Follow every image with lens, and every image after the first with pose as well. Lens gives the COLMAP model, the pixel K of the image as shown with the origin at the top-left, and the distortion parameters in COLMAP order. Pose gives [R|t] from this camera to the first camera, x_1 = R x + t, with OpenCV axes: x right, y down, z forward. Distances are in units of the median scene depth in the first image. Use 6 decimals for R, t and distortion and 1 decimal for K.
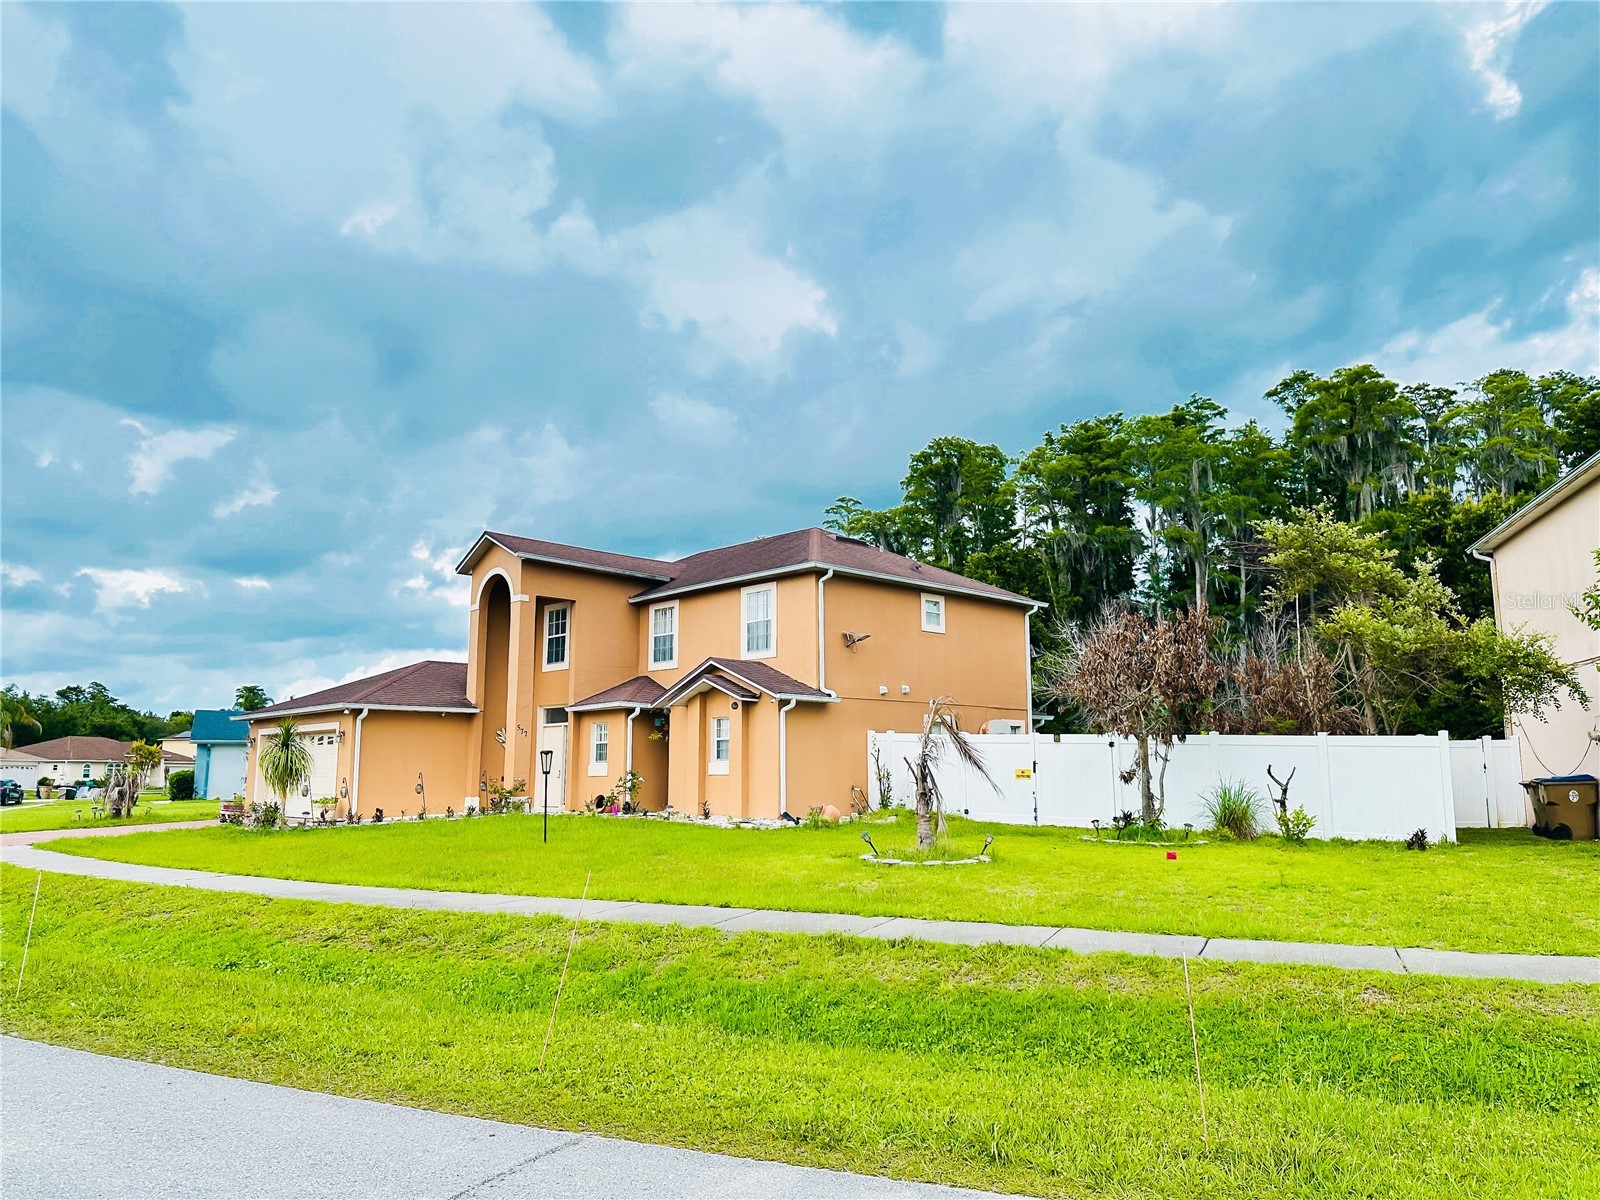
lens RADIAL K [[1124.9, 0, 800.0], [0, 1124.9, 600.0], [0, 0, 1]] dist [0.086481, -0.107474]
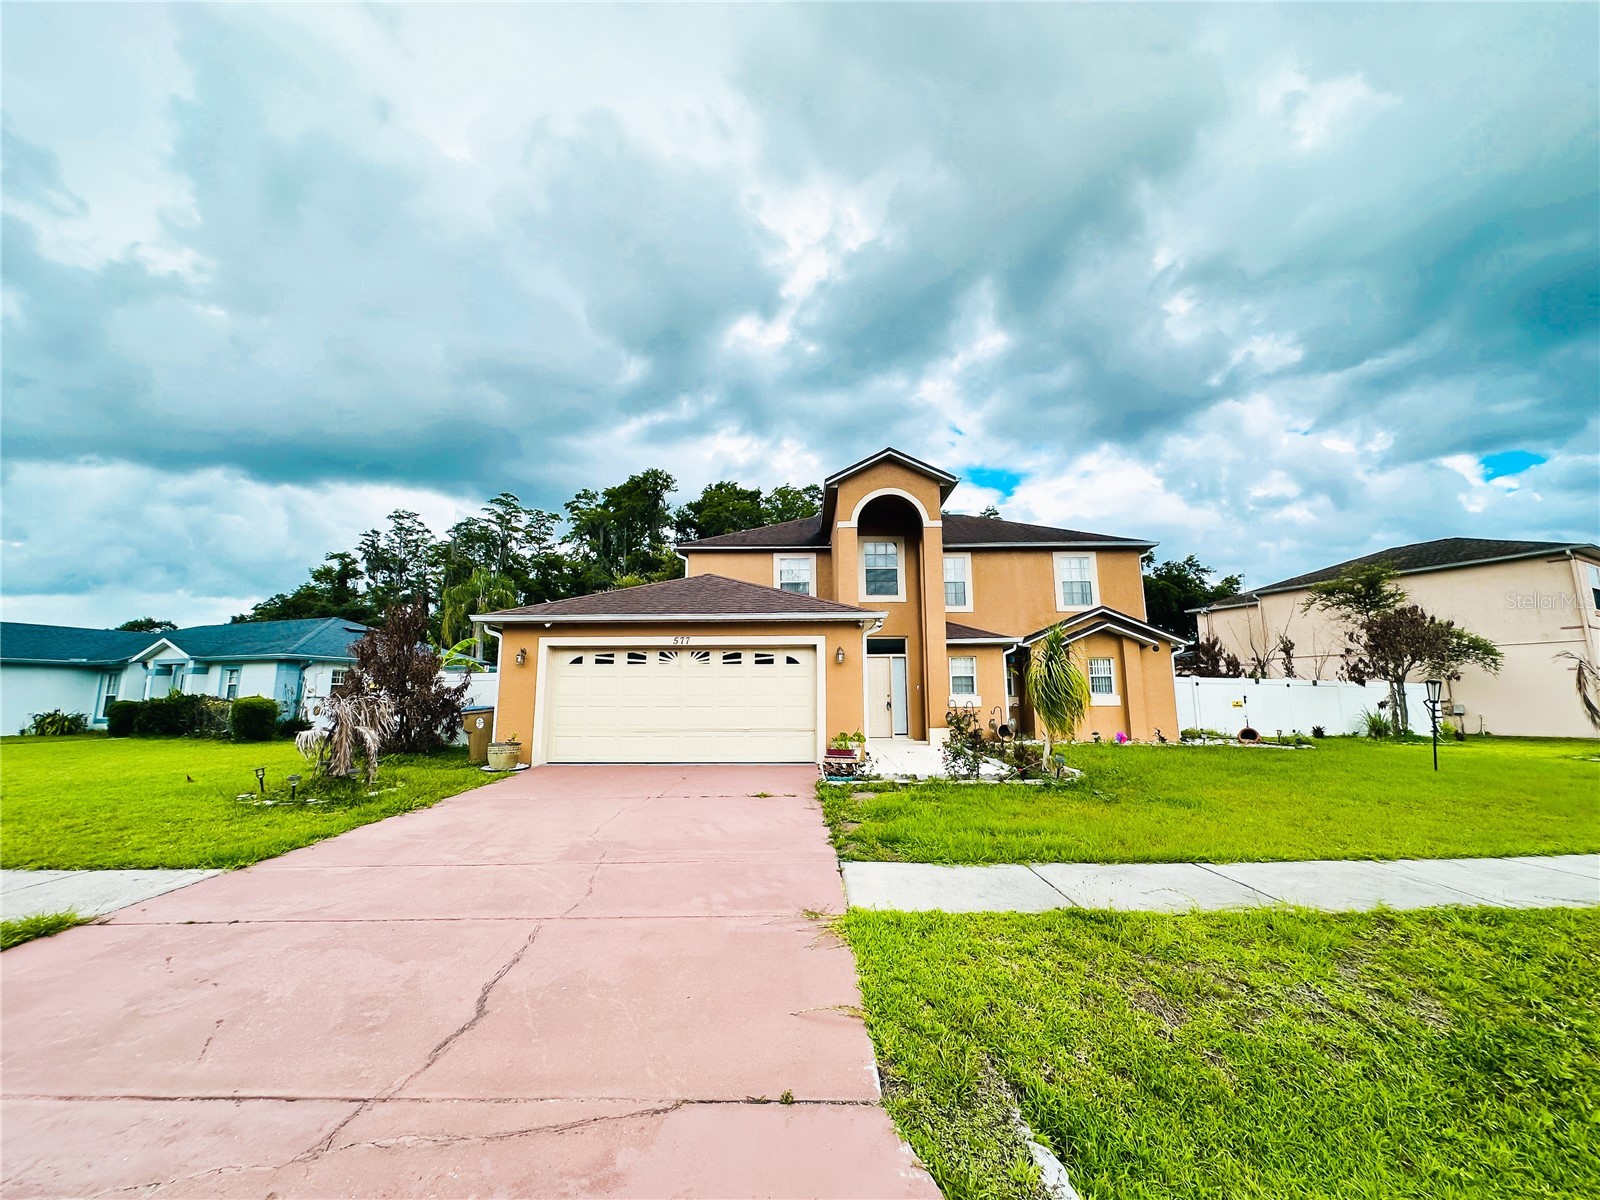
lens RADIAL K [[644.9, 0, 798.2], [0, 644.9, 596.9], [0, 0, 1]] dist [-0.001124, 0.000229]
pose [[0.697265, 0.117956, 0.707042, -0.753898], [-0.108335, 0.992379, -0.058721, 0.111567], [-0.708580, -0.035653, 0.704729, 0.721028]]
